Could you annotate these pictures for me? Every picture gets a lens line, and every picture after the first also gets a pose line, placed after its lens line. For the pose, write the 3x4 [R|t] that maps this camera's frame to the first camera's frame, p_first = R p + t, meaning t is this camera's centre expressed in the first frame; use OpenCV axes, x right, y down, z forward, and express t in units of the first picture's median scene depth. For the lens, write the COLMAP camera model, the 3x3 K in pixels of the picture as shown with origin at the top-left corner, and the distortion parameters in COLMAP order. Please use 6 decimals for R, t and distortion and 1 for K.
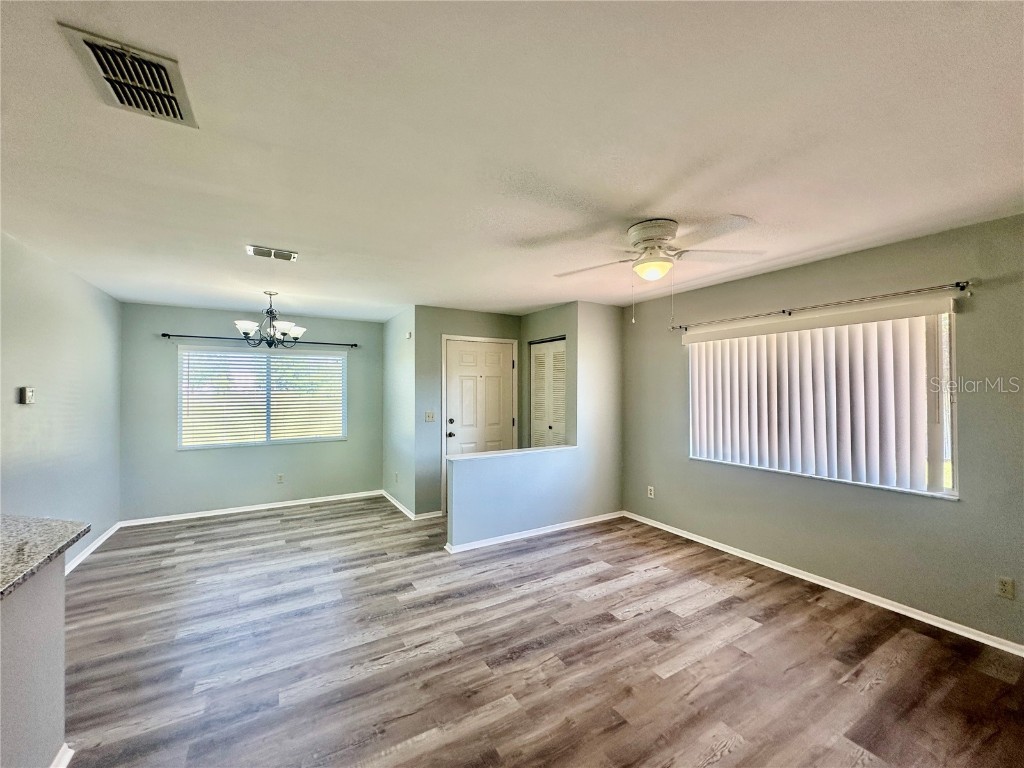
lens RADIAL K [[407.8, 0, 512.0], [0, 407.8, 384.0], [0, 0, 1]] dist [-0.002507, 0.000696]
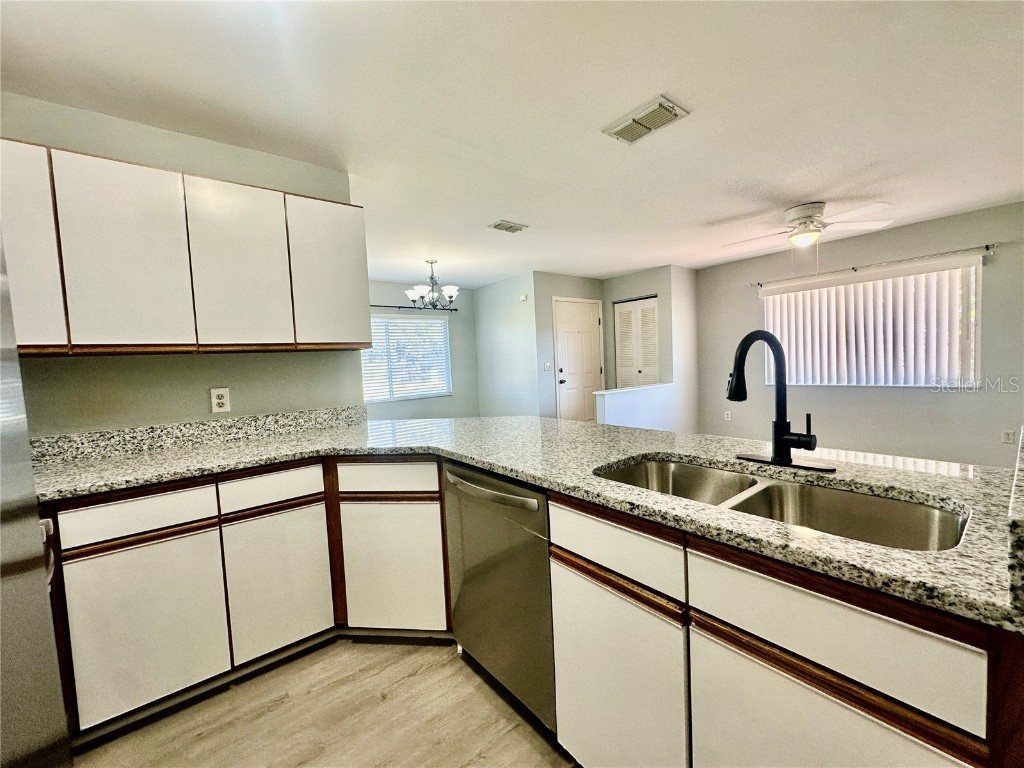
lens RADIAL K [[407.8, 0, 512.0], [0, 407.8, 384.0], [0, 0, 1]] dist [-0.002507, 0.000696]
pose [[0.990414, -0.053280, 0.127443, -0.563208], [0.044693, 0.996593, 0.069311, 0.053649], [-0.130702, -0.062951, 0.989421, -0.196937]]
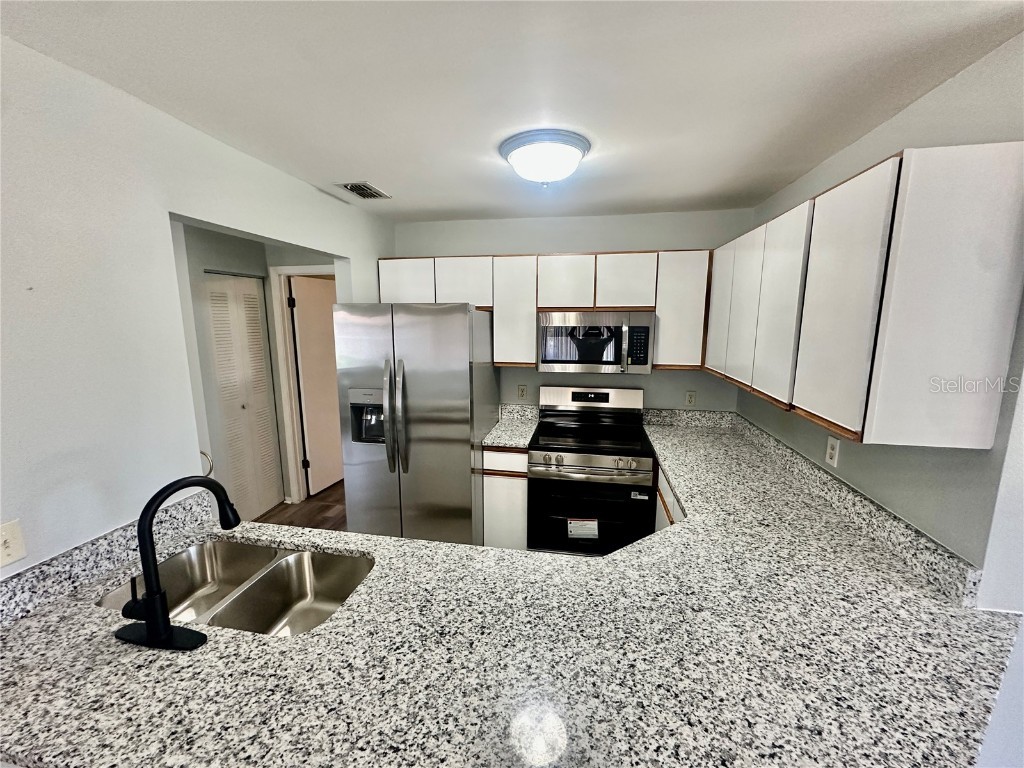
lens RADIAL K [[407.8, 0, 512.0], [0, 407.8, 384.0], [0, 0, 1]] dist [-0.002507, 0.000696]
pose [[-0.658633, 0.126504, -0.741754, -0.298965], [0.014536, 0.987722, 0.155546, -0.059548], [0.752323, 0.091665, -0.652385, 0.412602]]
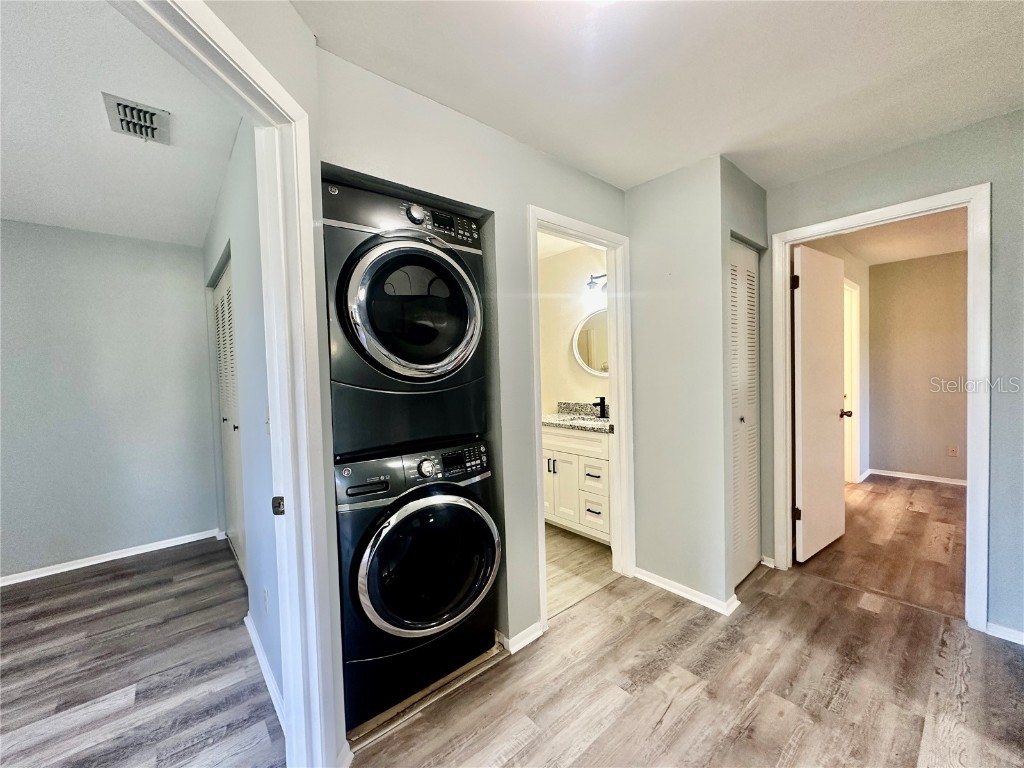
lens RADIAL K [[407.8, 0, 512.0], [0, 407.8, 384.0], [0, 0, 1]] dist [-0.002507, 0.000696]
pose [[-0.984357, 0.038449, -0.171936, -0.101101], [0.035592, 0.999173, 0.019667, 0.034934], [0.172550, 0.013240, -0.984912, -0.016658]]
